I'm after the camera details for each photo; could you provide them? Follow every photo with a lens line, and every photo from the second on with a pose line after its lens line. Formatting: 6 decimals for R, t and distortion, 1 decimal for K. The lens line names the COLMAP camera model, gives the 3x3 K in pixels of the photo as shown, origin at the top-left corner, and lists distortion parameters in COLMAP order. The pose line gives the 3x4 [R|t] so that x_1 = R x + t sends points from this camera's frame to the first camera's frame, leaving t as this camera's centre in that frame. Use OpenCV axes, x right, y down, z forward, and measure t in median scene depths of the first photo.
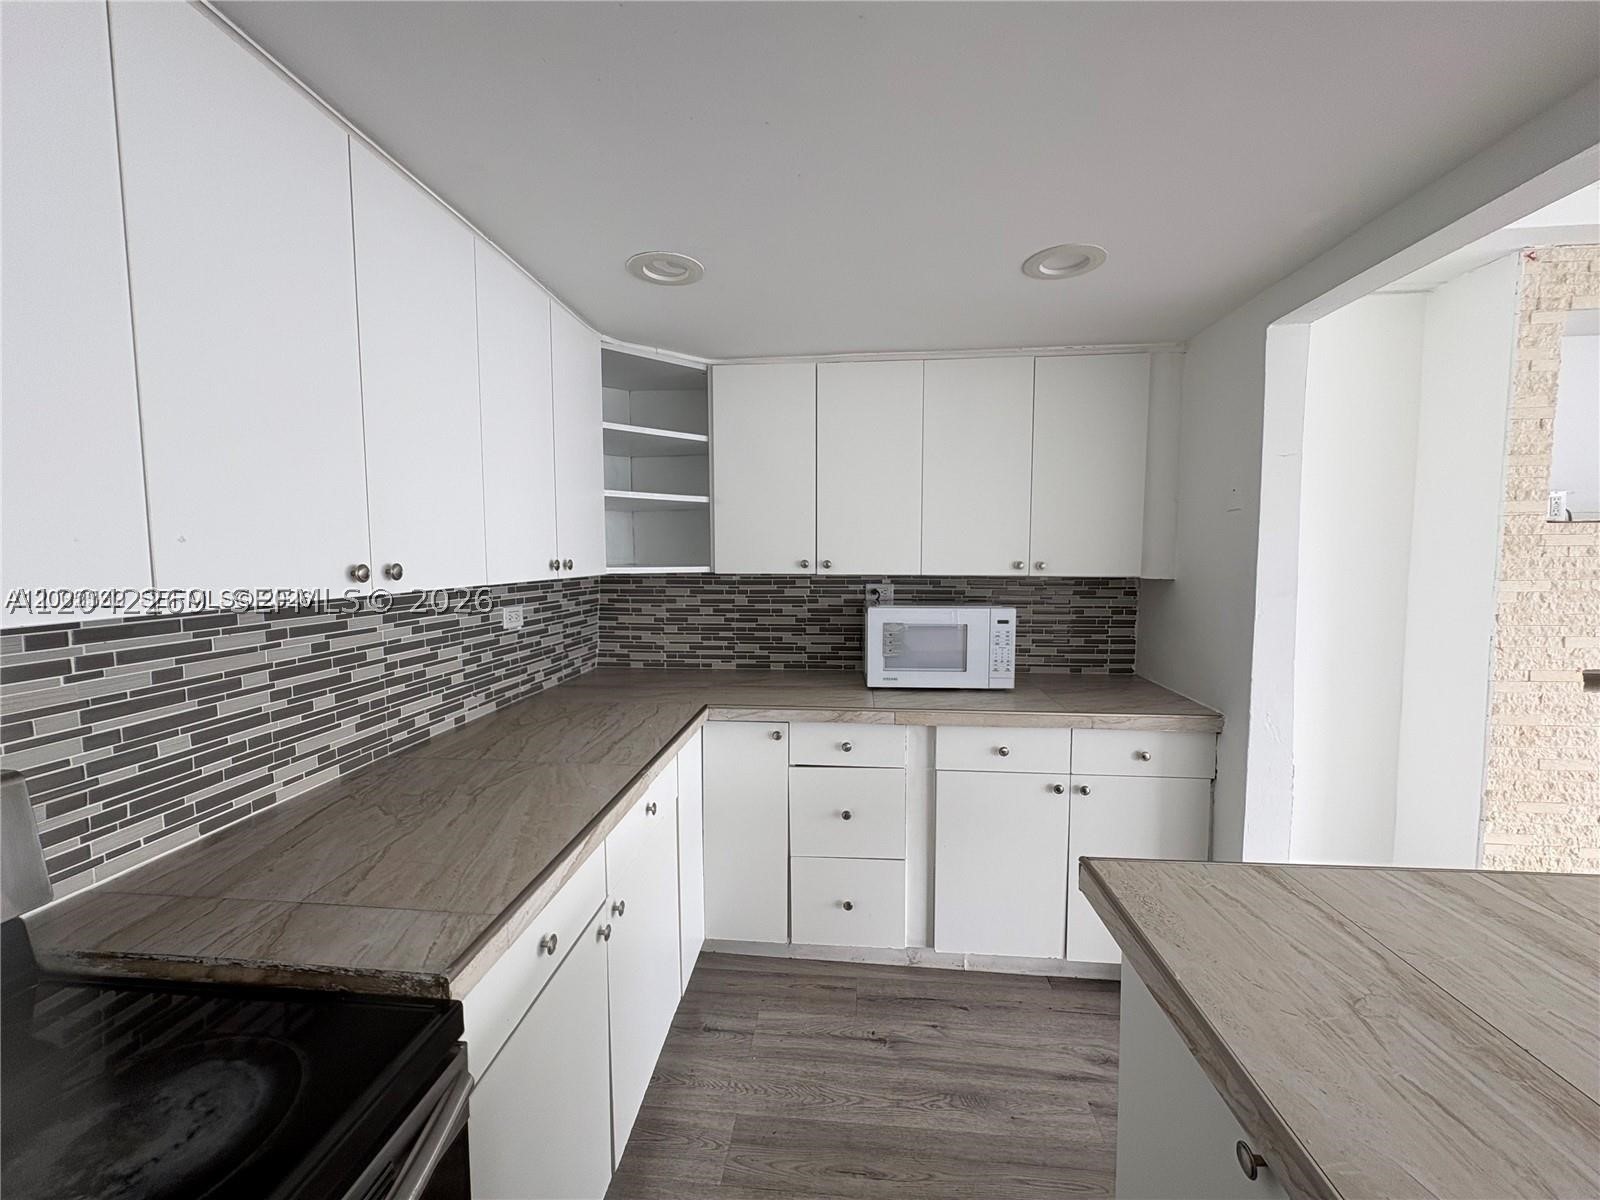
lens RADIAL K [[640.0, 0, 795.7], [0, 640.0, 597.1], [0, 0, 1]] dist [0.001423, -0.000845]
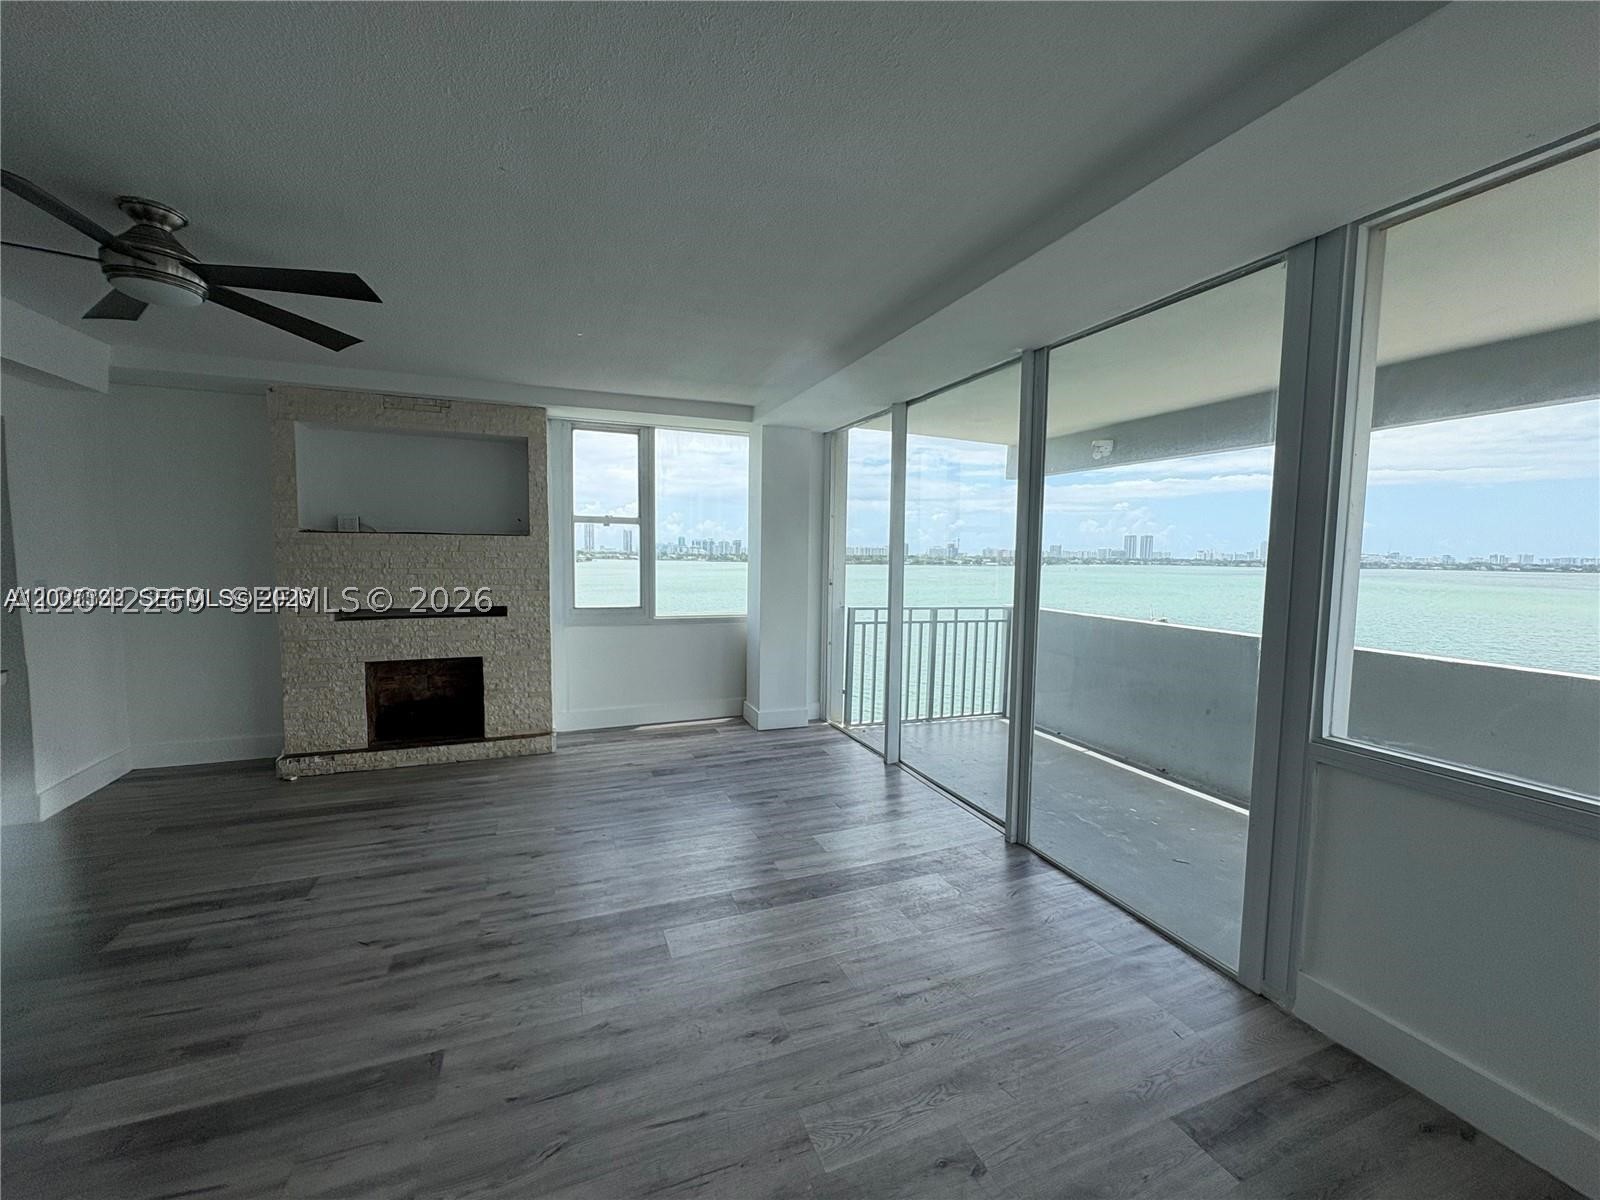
lens RADIAL K [[640.0, 0, 799.3], [0, 640.0, 599.2], [0, 0, 1]] dist [0.001423, -0.000845]
pose [[0.888388, -0.014261, 0.458873, 1.613682], [0.011860, 0.999897, 0.008114, 0.083585], [-0.458941, -0.001766, 0.888465, -1.347870]]
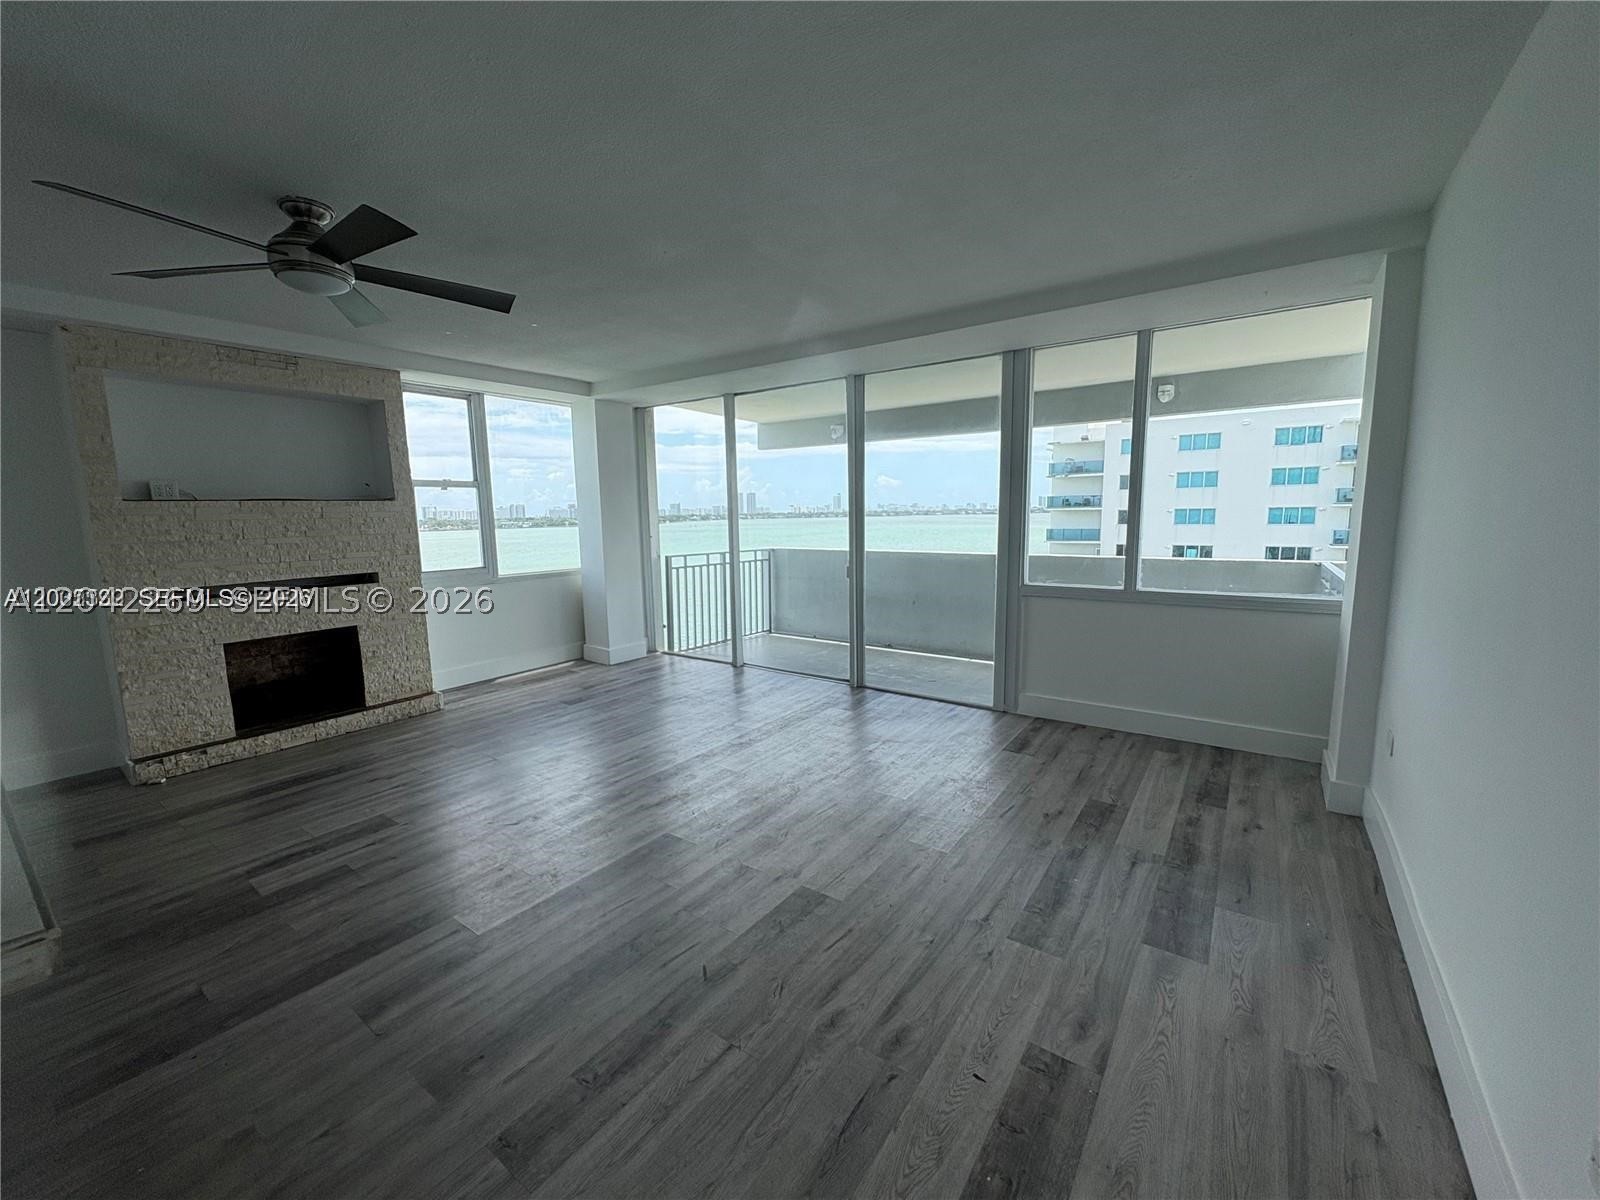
lens RADIAL K [[640.0, 0, 799.1], [0, 640.0, 600.0], [0, 0, 1]] dist [0.001423, -0.000845]
pose [[0.500118, -0.120698, 0.857505, 0.612976], [0.074180, 0.992570, 0.096446, 0.102178], [-0.862774, 0.015375, 0.505355, -1.279483]]
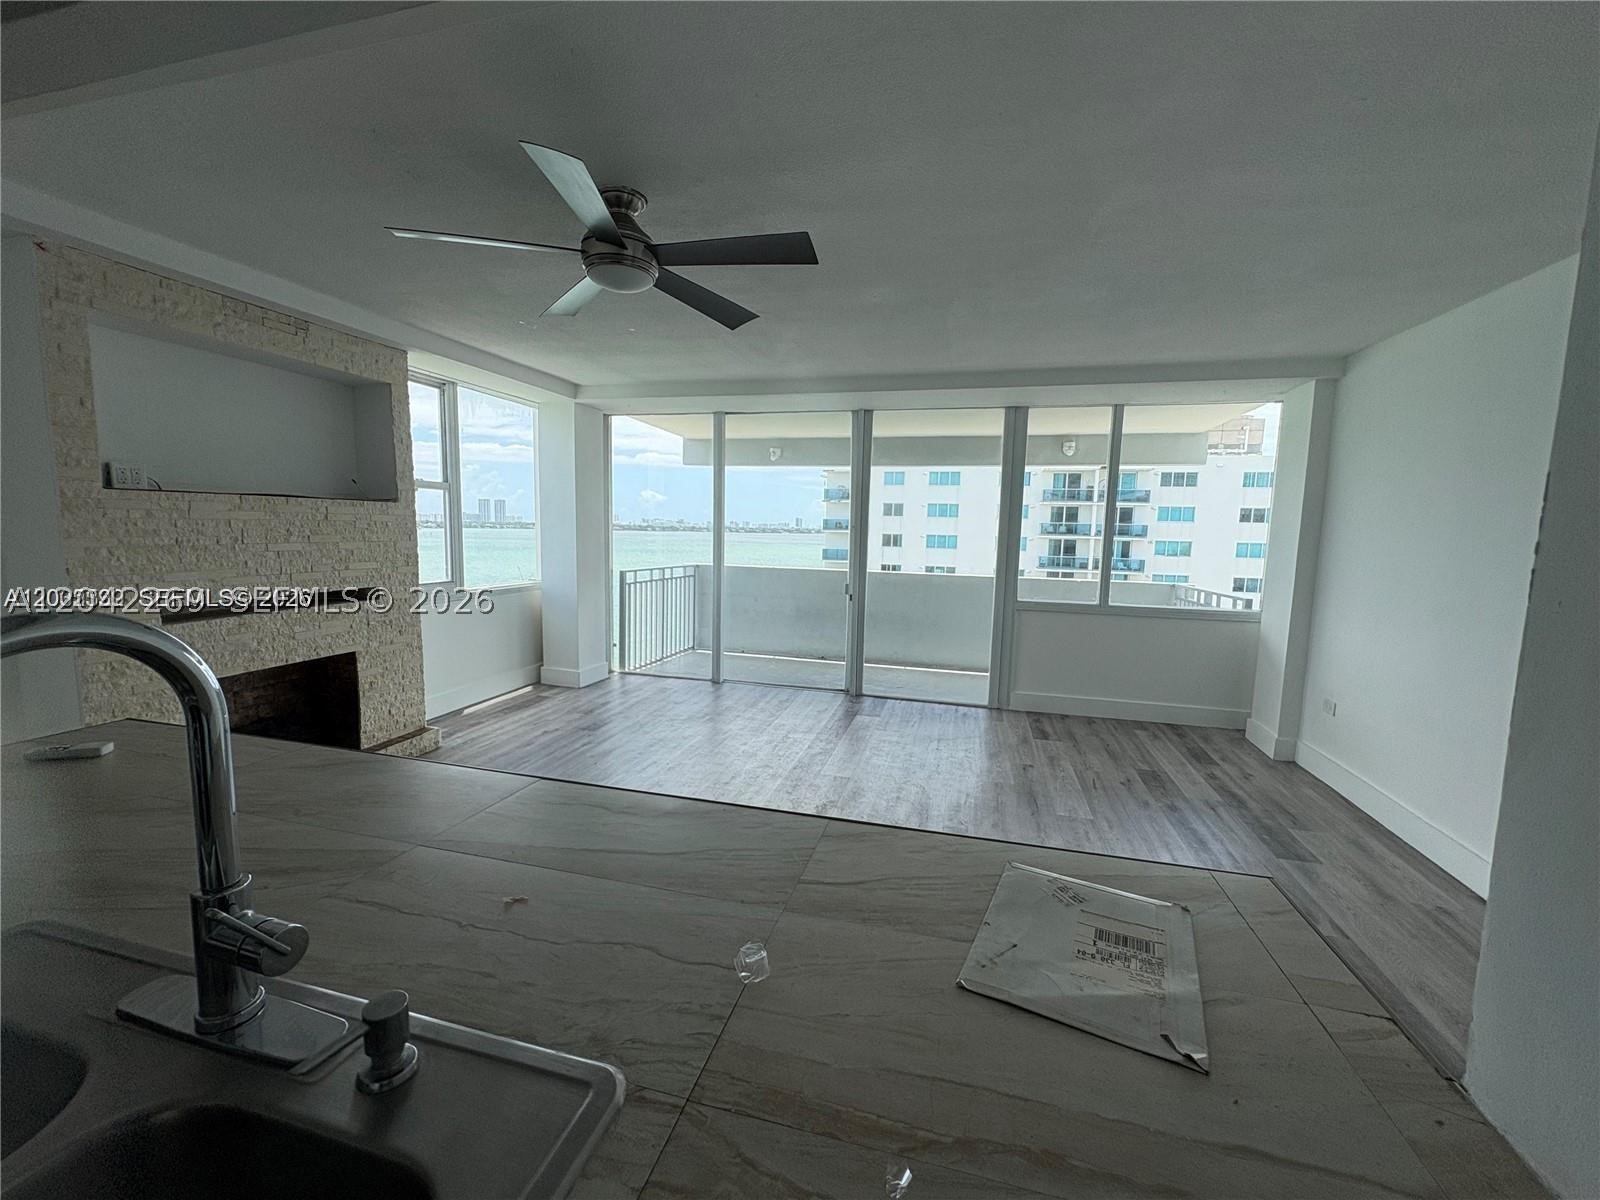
lens RADIAL K [[640.0, 0, 798.8], [0, 640.0, 602.0], [0, 0, 1]] dist [0.001423, -0.000845]
pose [[0.161601, -0.103132, 0.981452, 0.199007], [0.044586, 0.994272, 0.097138, 0.034665], [-0.985849, 0.028061, 0.165273, -0.456457]]
